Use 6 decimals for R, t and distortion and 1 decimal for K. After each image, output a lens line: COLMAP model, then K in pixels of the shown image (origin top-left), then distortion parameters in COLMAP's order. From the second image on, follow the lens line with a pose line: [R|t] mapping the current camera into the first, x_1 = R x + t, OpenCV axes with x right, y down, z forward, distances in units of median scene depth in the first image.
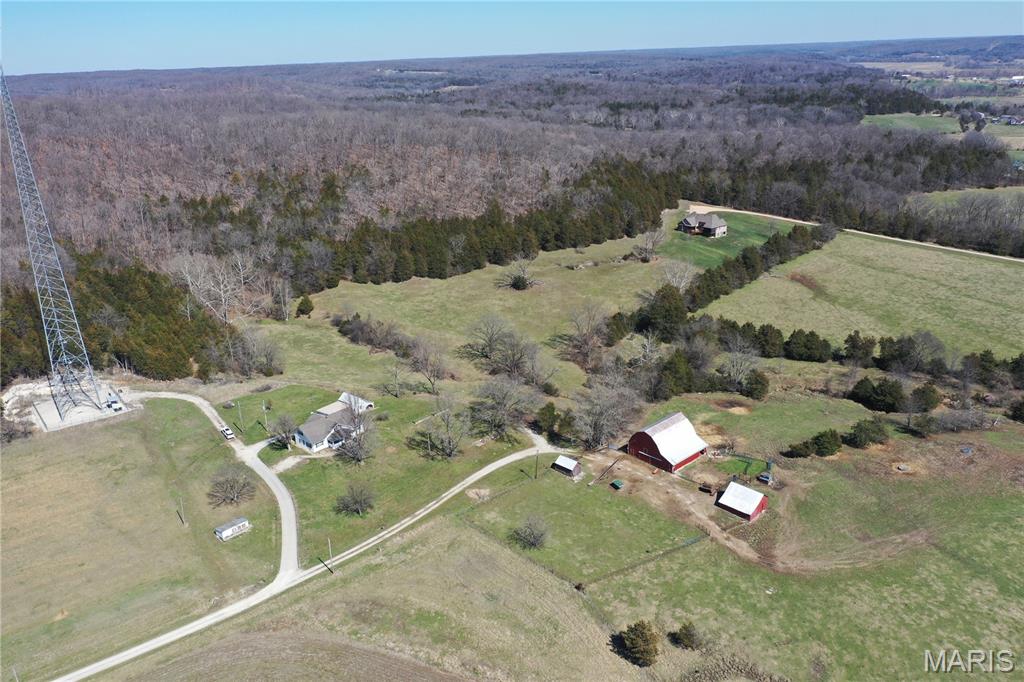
lens RADIAL K [[804.9, 0, 510.6], [0, 804.9, 339.1], [0, 0, 1]] dist [-0.007931, 0.001178]
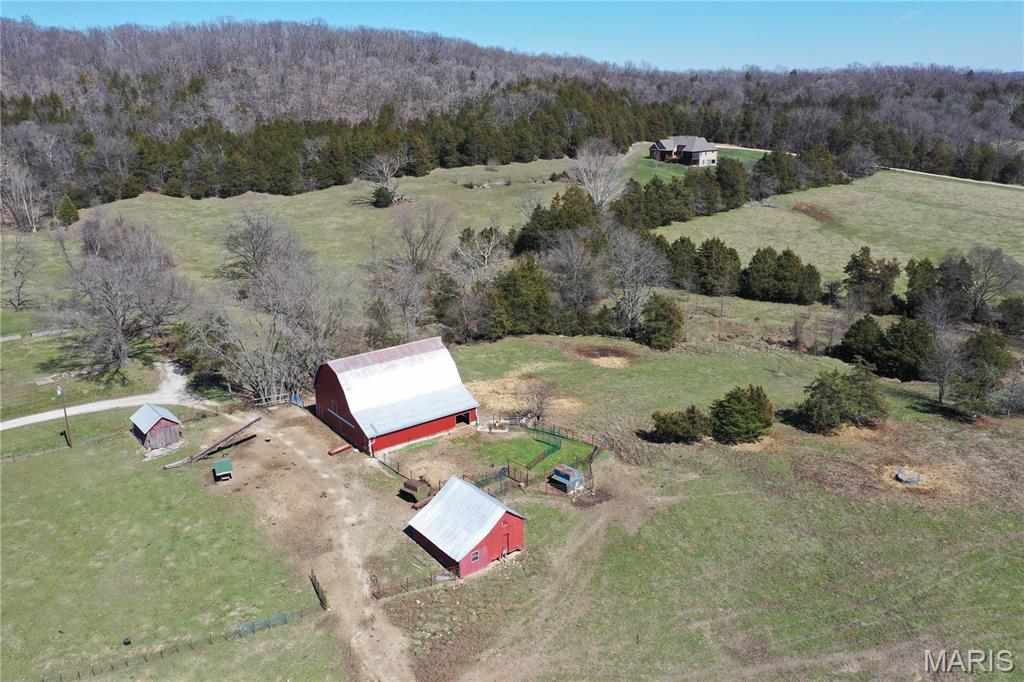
lens RADIAL K [[804.9, 0, 510.6], [0, 804.9, 339.1], [0, 0, 1]] dist [-0.007931, 0.001178]
pose [[0.994633, 0.047899, -0.091716, 0.295135], [-0.051108, 0.998149, -0.032958, 0.104882], [0.089967, 0.037468, 0.995240, 0.520730]]
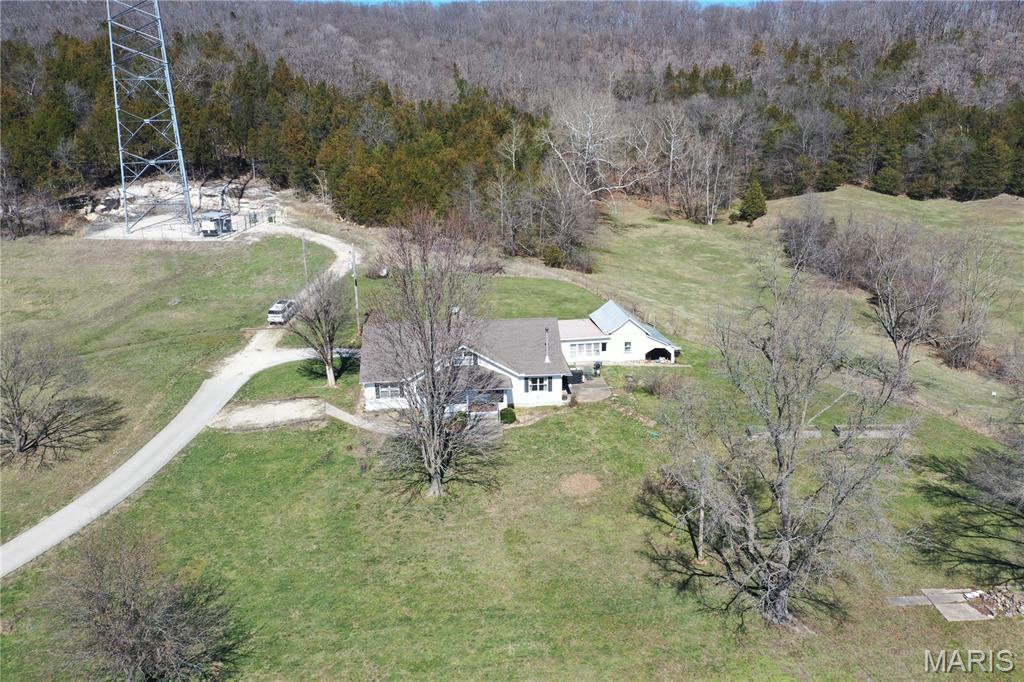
lens RADIAL K [[804.9, 0, 510.6], [0, 804.9, 339.1], [0, 0, 1]] dist [-0.007931, 0.001178]
pose [[0.722074, 0.216648, -0.657018, -0.001733], [-0.239689, 0.969223, 0.056174, 0.079036], [0.648967, 0.116918, 0.751779, 0.760608]]
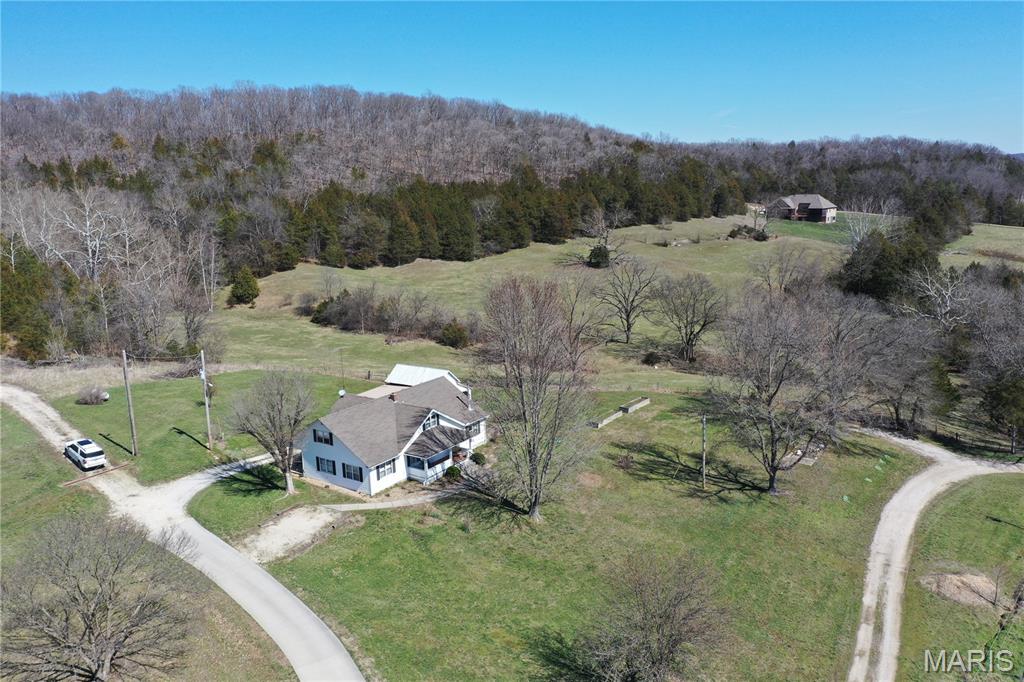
lens RADIAL K [[804.9, 0, 510.6], [0, 804.9, 339.1], [0, 0, 1]] dist [-0.007931, 0.001178]
pose [[0.990560, -0.018581, 0.135818, -0.221381], [0.038109, 0.989042, -0.142632, 0.121832], [-0.131680, 0.146462, 0.980413, 0.642142]]
